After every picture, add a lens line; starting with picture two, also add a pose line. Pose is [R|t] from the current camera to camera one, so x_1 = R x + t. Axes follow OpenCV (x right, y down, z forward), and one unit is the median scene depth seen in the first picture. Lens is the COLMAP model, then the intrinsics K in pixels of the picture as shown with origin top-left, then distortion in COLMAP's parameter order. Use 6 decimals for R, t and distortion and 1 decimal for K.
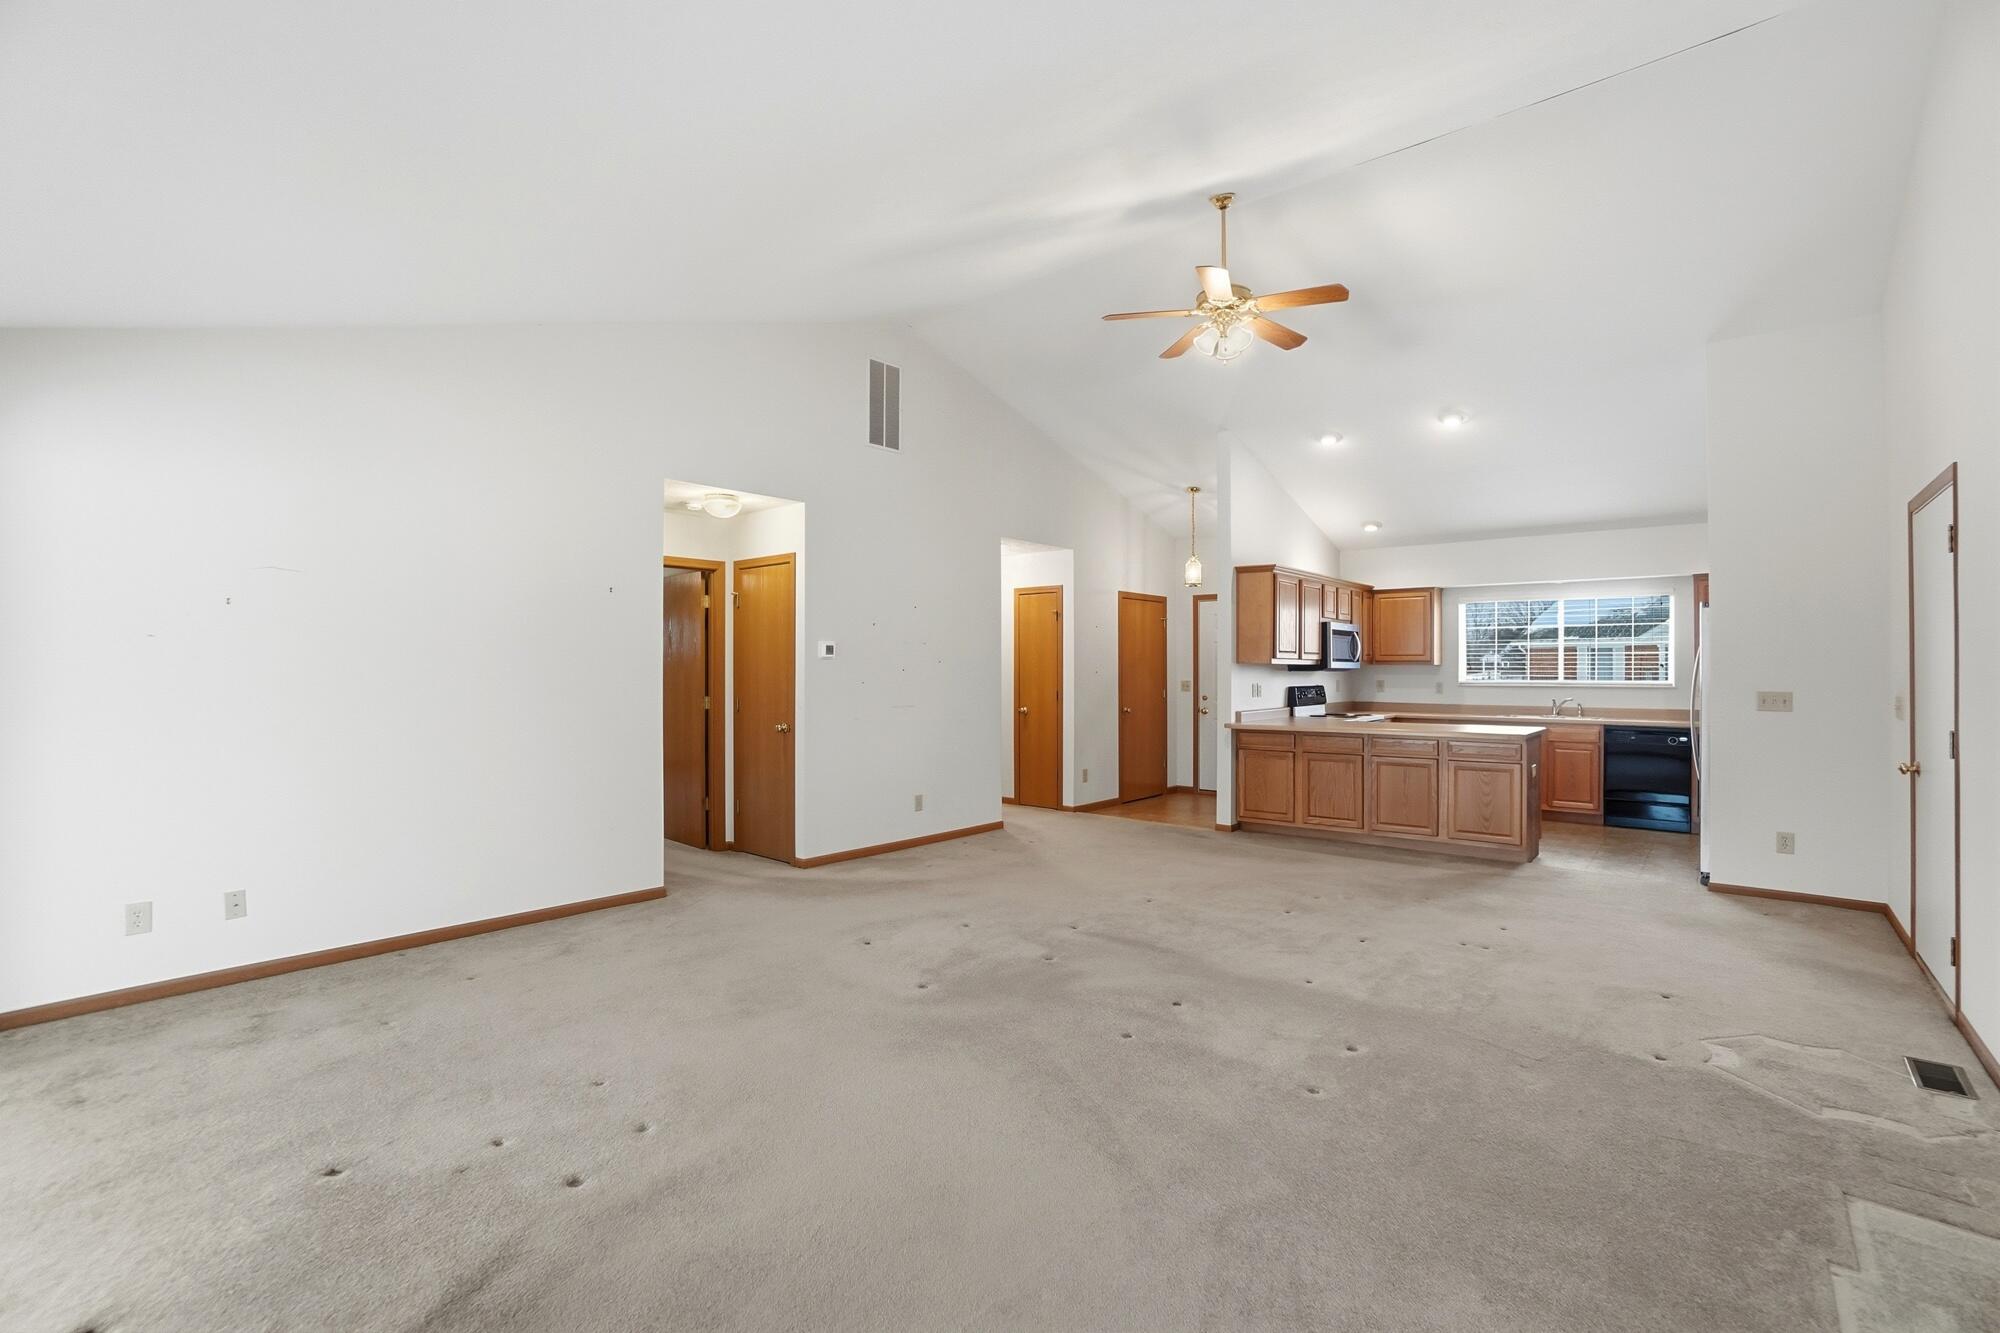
lens RADIAL K [[890.4, 0, 1001.8], [0, 890.4, 660.3], [0, 0, 1]] dist [-0.053385, 0.016761]
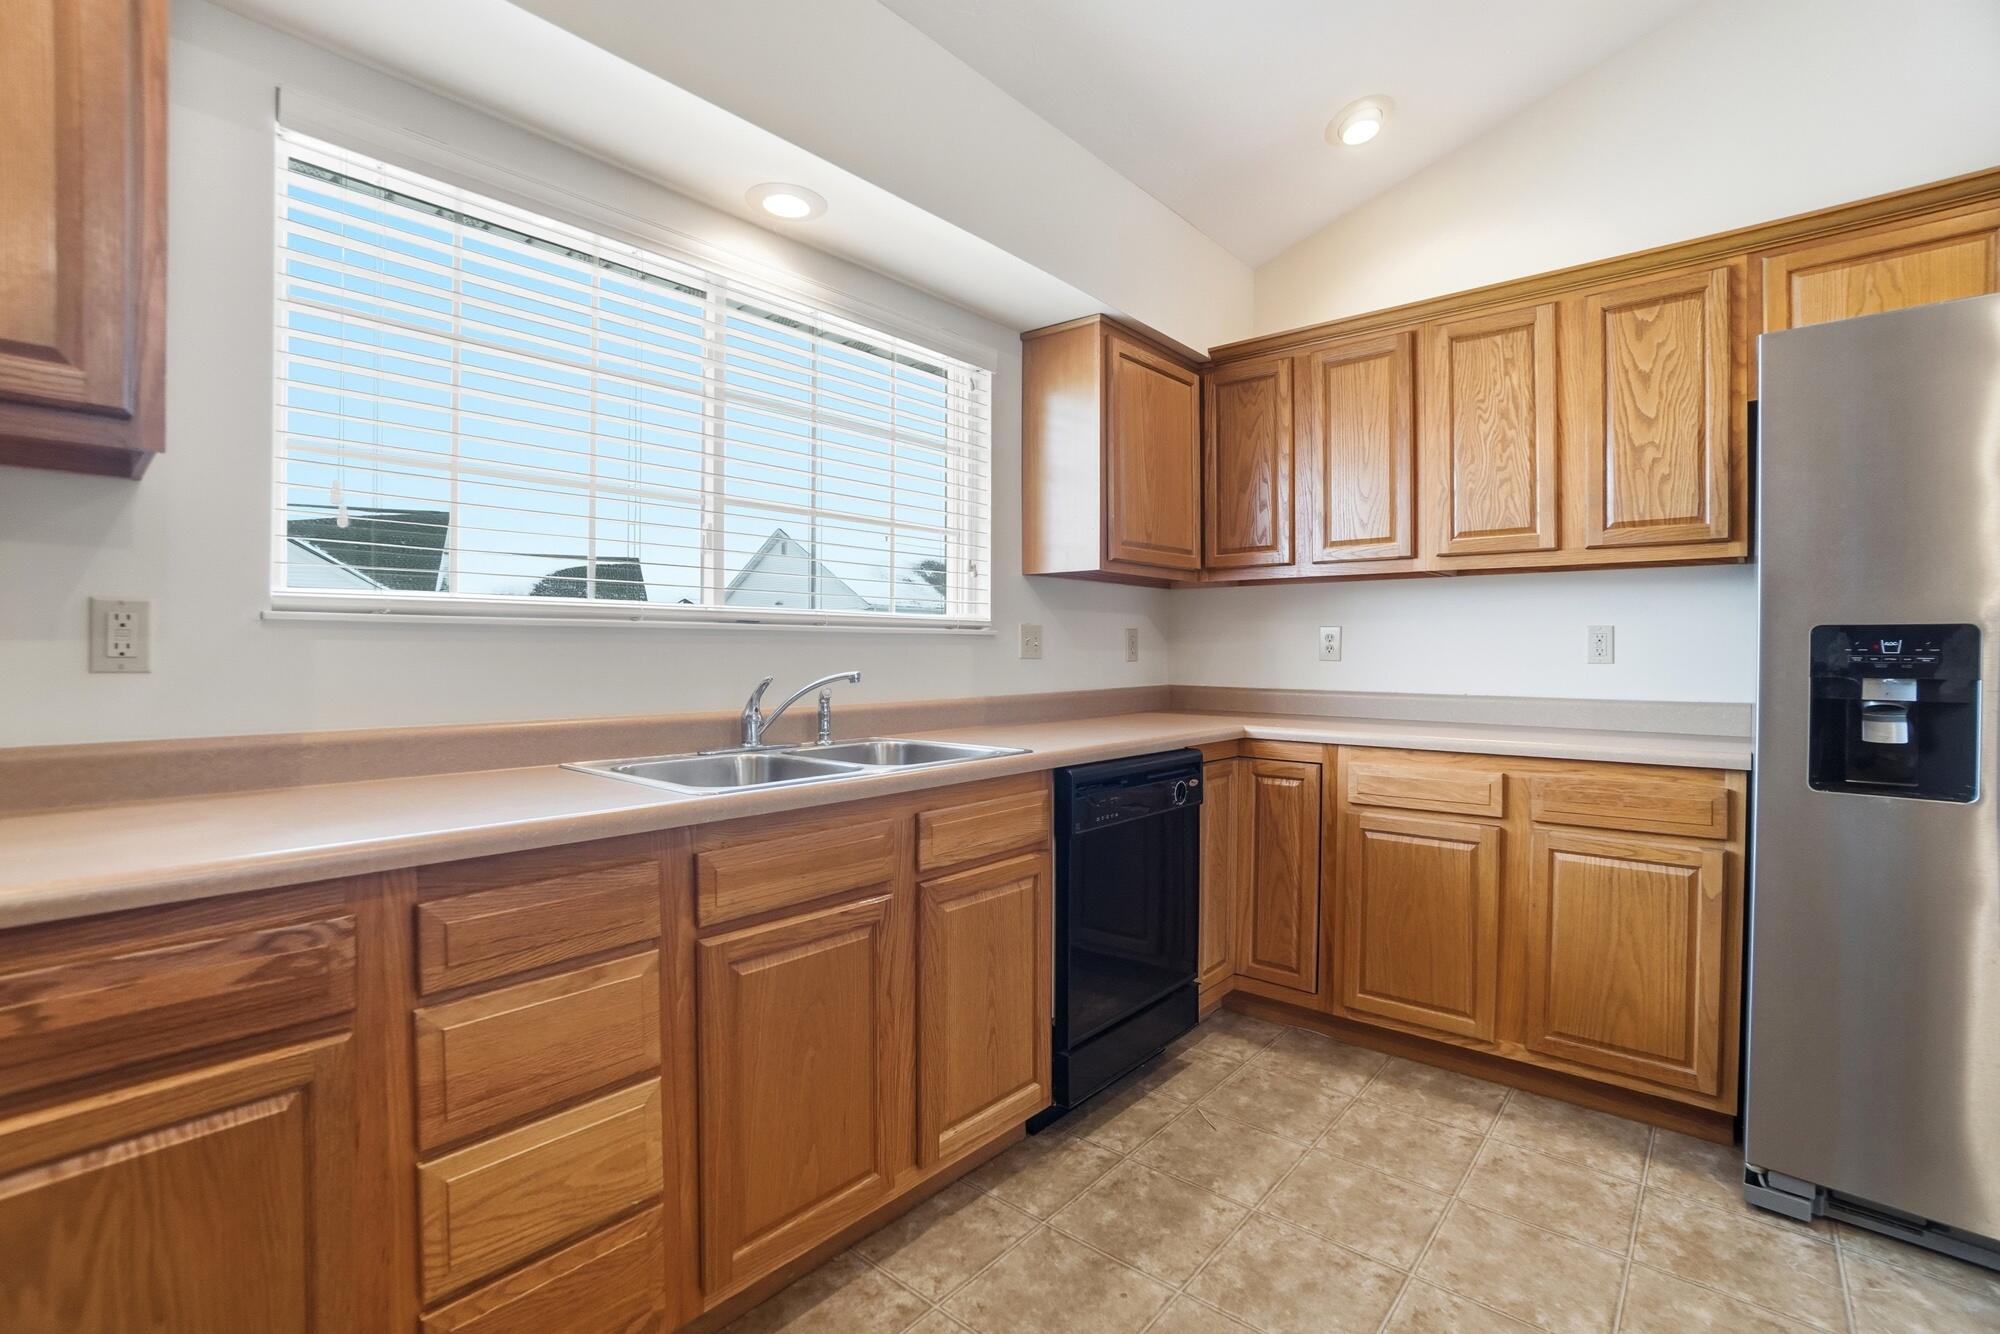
lens RADIAL K [[890.4, 0, 998.4], [0, 890.4, 661.9], [0, 0, 1]] dist [-0.053385, 0.016761]
pose [[0.018264, -0.011526, 0.999767, 0.400641], [-0.009693, 0.999885, 0.011704, 0.036651], [-0.999786, -0.009905, 0.018150, 0.954942]]
